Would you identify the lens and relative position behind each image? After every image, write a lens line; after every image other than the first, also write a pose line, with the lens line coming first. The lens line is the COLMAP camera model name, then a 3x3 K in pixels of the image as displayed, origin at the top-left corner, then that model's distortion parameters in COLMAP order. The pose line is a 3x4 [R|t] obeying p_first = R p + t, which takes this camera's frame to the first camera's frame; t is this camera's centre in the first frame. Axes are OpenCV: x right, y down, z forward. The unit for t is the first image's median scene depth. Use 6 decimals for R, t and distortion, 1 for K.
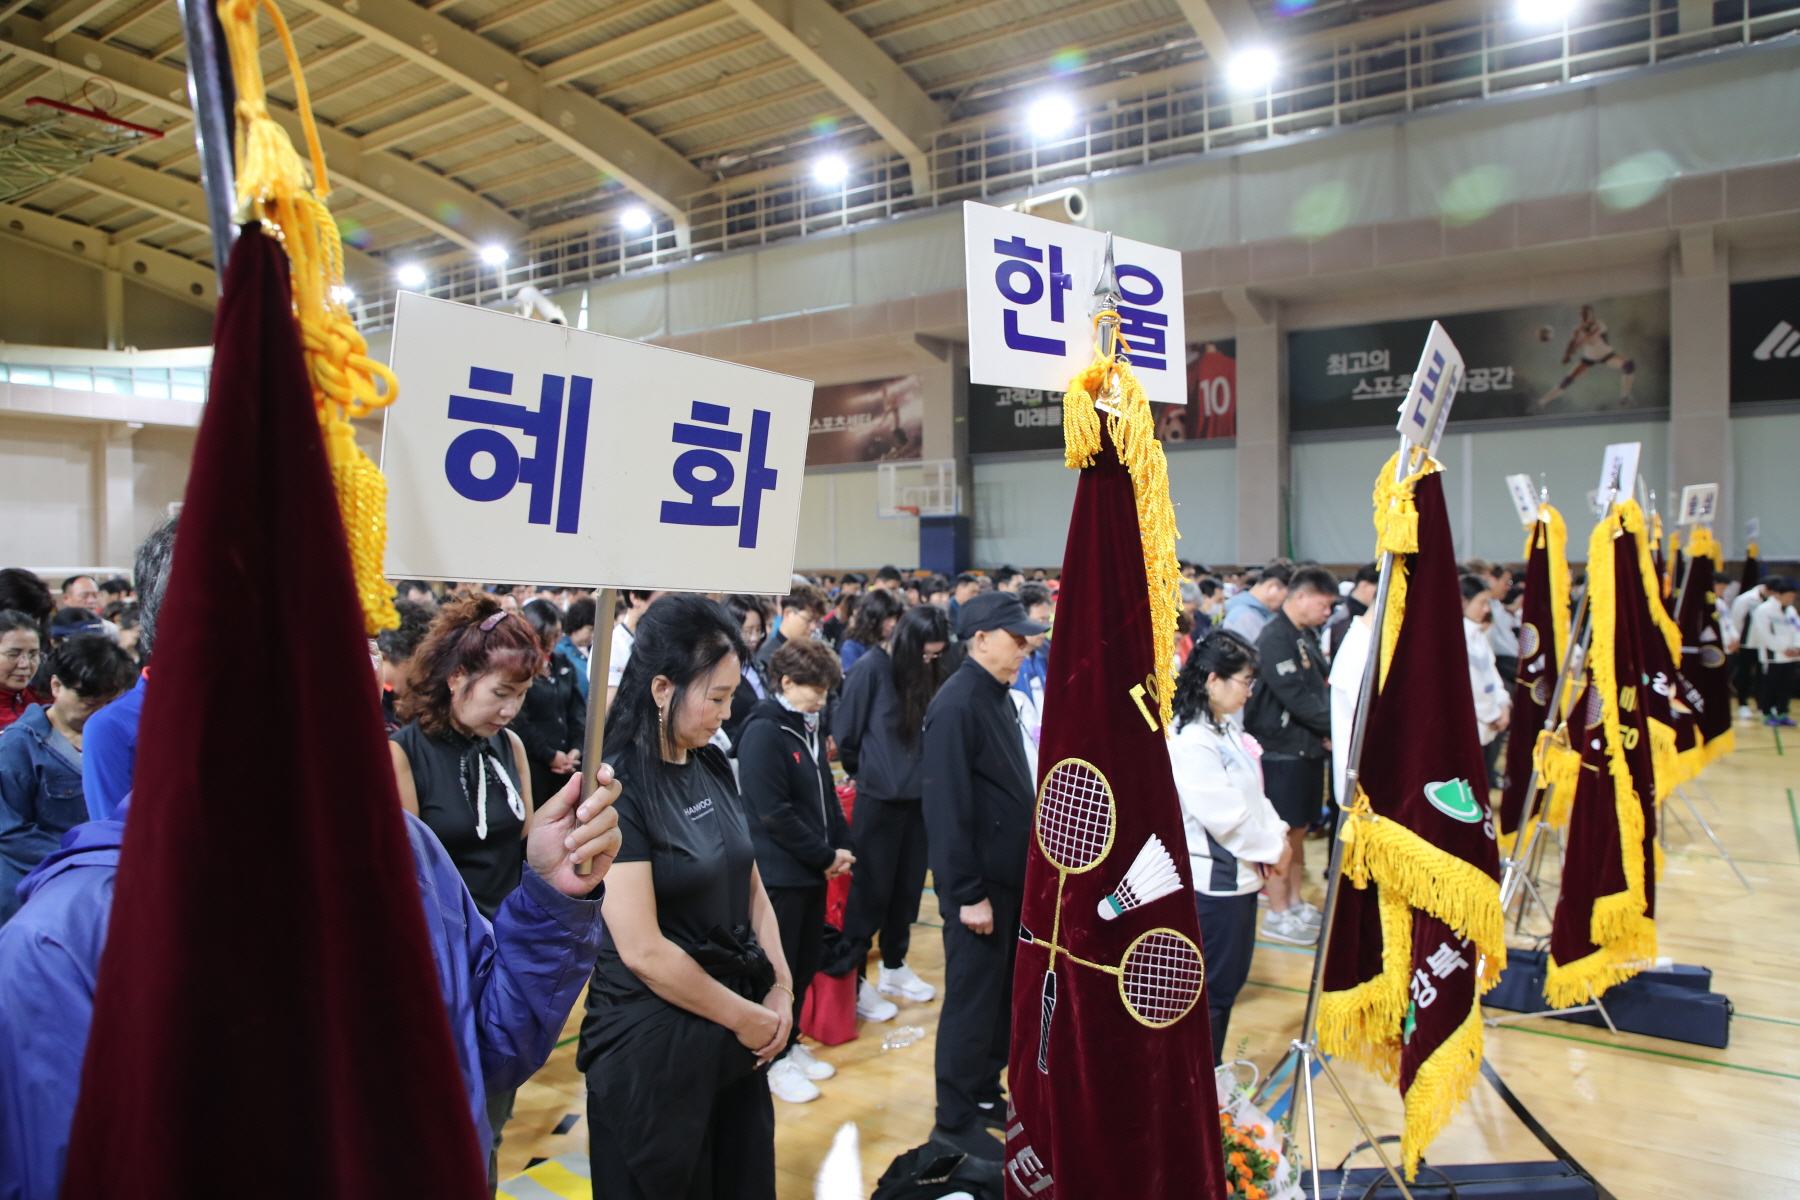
lens RADIAL K [[1239.8, 0, 903.4], [0, 1239.8, 594.5], [0, 0, 1]] dist [-0.065584, 0.038156]
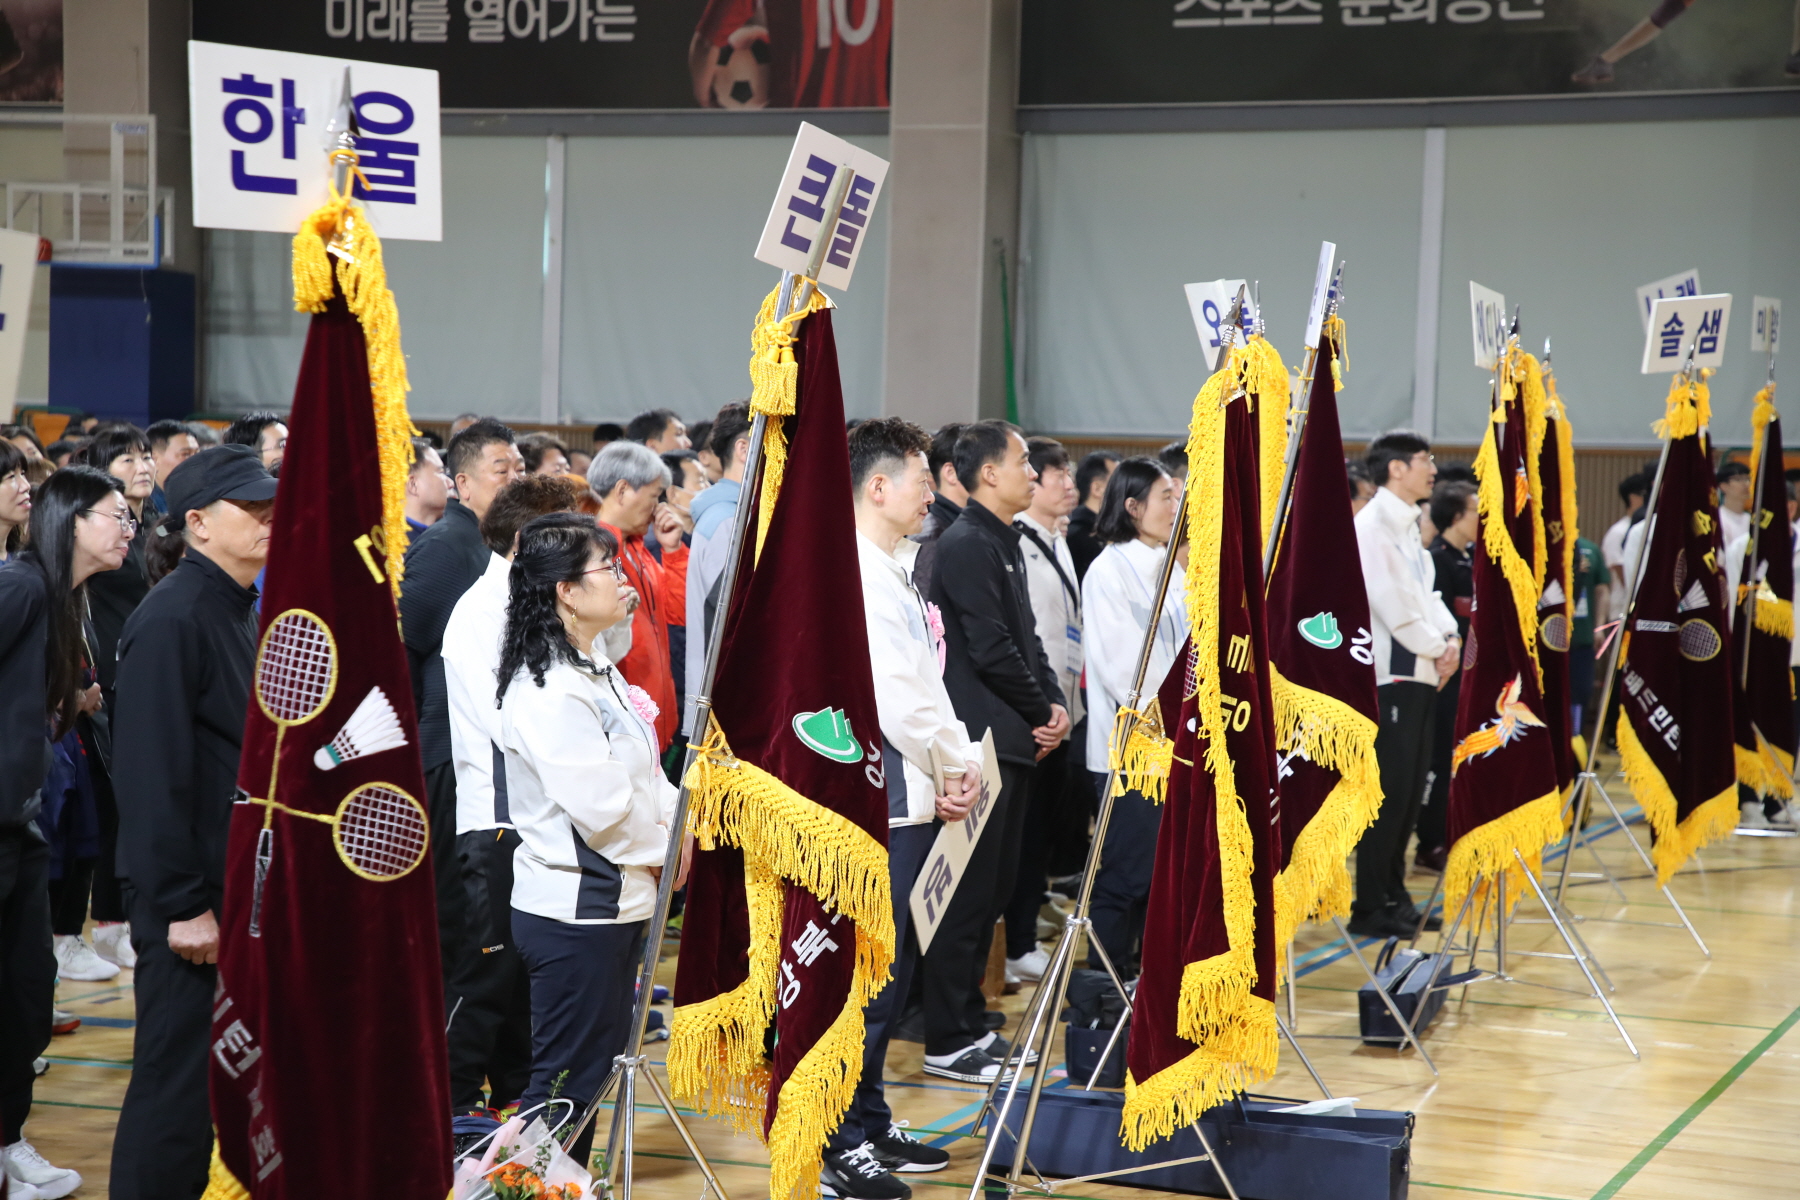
lens RADIAL K [[3726.6, 0, 893.5], [0, 3726.6, 594.4], [0, 0, 1]] dist [0.375274, 0.000000]
pose [[0.971651, 0.023870, 0.235211, -0.065466], [-0.029507, 0.999355, 0.020475, 0.028410], [-0.234571, -0.026835, 0.971729, -1.263386]]
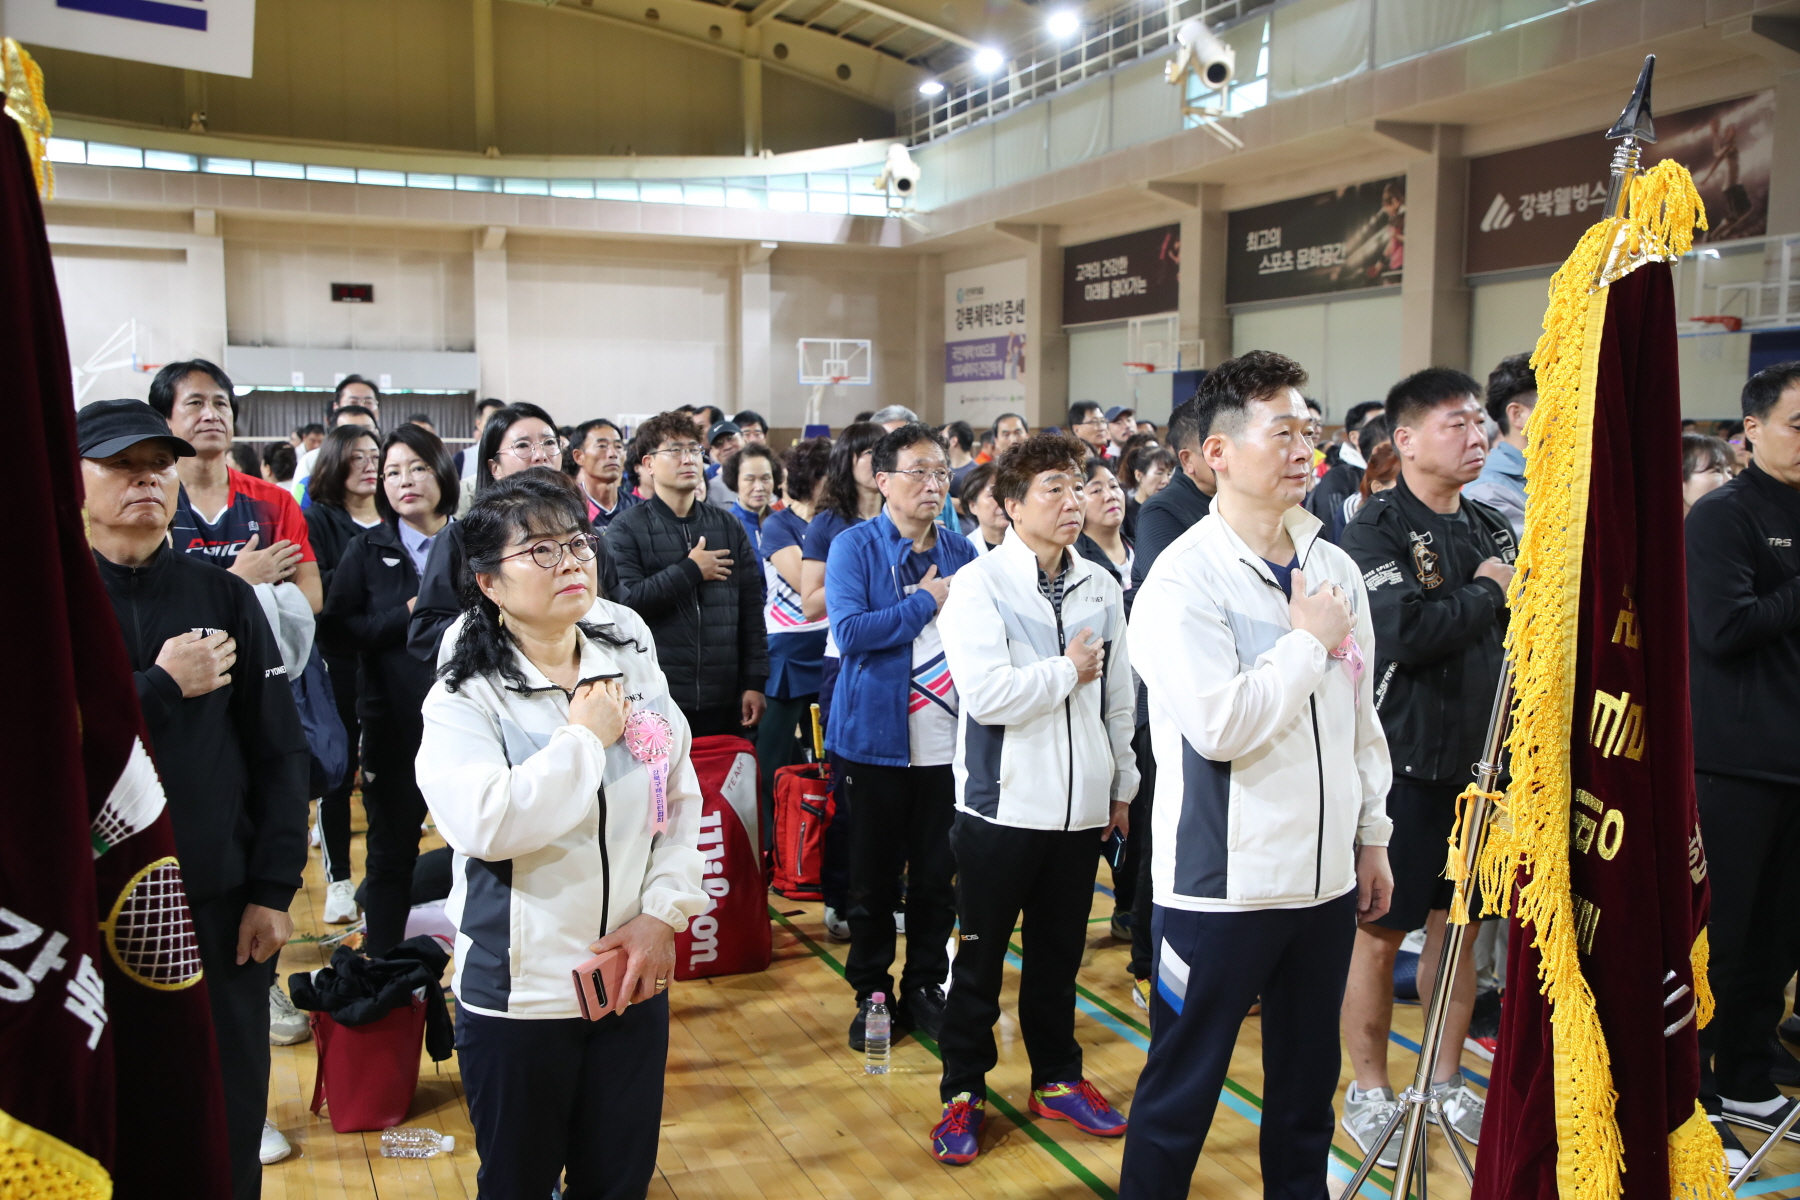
lens RADIAL K [[1650.8, 0, 905.7], [0, 1650.8, 614.1], [0, 0, 1]] dist [0.072354, 0.000000]
pose [[0.842383, 0.070993, -0.534182, 0.988540], [-0.021472, 0.994919, 0.098364, 0.013152], [0.538451, -0.071390, 0.839627, 0.681886]]
